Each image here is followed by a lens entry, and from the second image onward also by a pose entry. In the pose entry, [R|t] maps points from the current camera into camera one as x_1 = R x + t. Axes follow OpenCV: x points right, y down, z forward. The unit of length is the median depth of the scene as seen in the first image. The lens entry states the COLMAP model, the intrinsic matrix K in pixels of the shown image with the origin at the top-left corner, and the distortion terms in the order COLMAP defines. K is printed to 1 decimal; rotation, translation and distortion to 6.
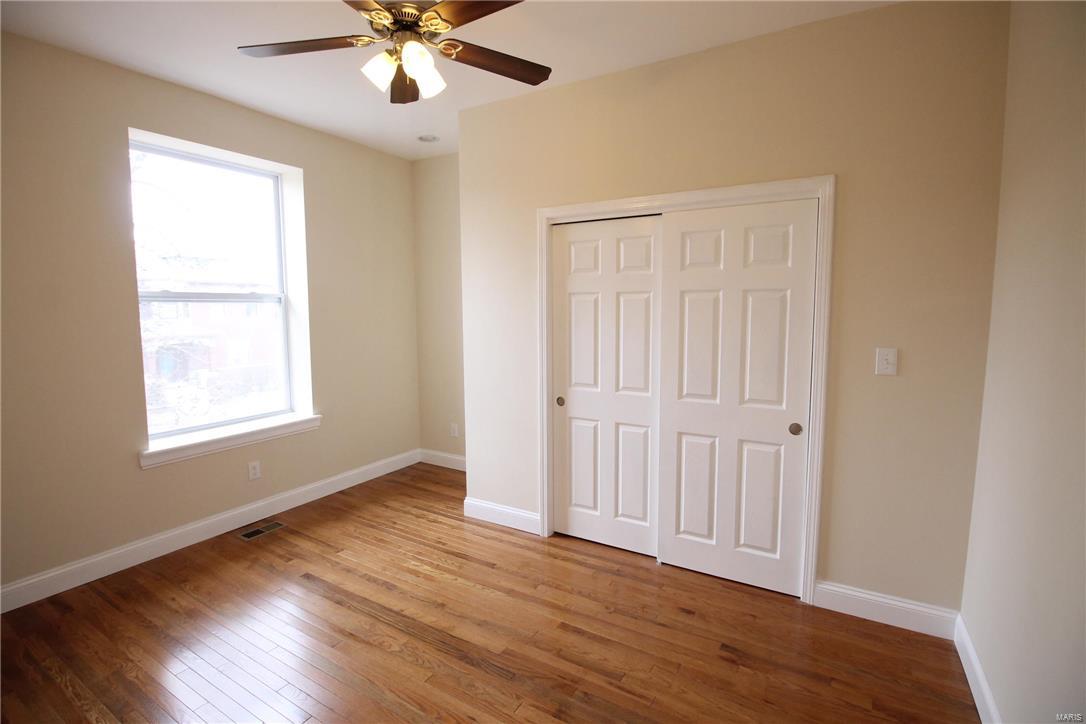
lens RADIAL K [[511.7, 0, 546.5], [0, 511.7, 351.6], [0, 0, 1]] dist [0.002844, -0.015048]
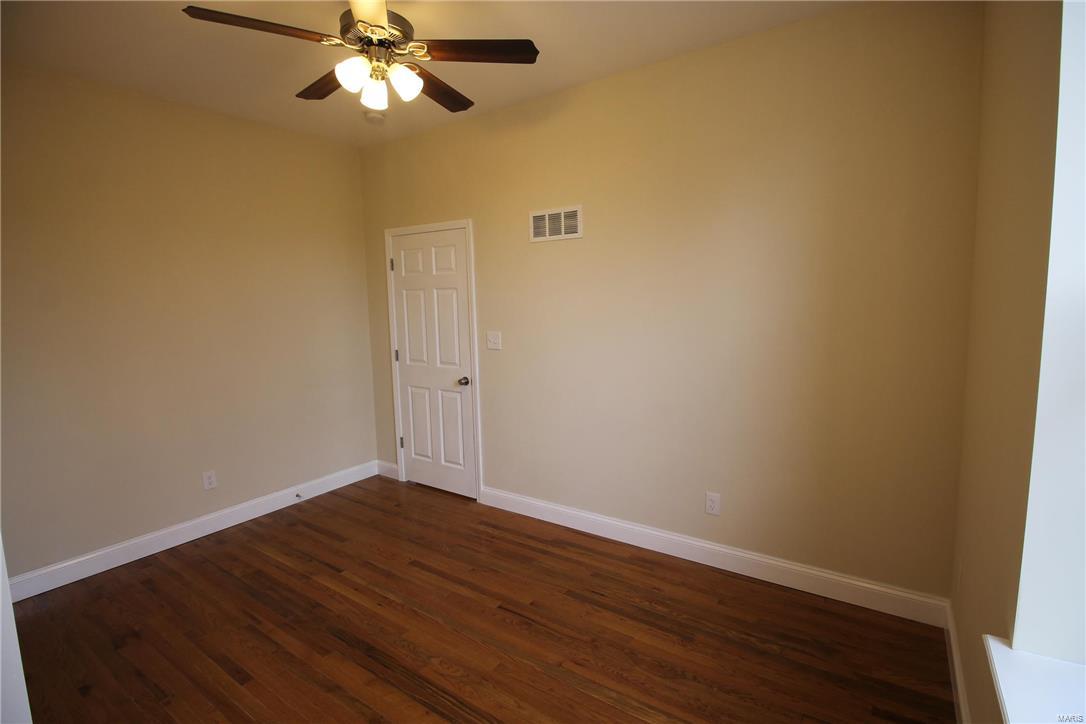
lens RADIAL K [[511.7, 0, 546.5], [0, 511.7, 351.6], [0, 0, 1]] dist [0.002844, -0.015048]
pose [[-0.997771, 0.014904, 0.065042, -0.593181], [0.027419, 0.980220, 0.196002, -0.180745], [-0.060834, 0.197348, -0.978444, 1.866294]]
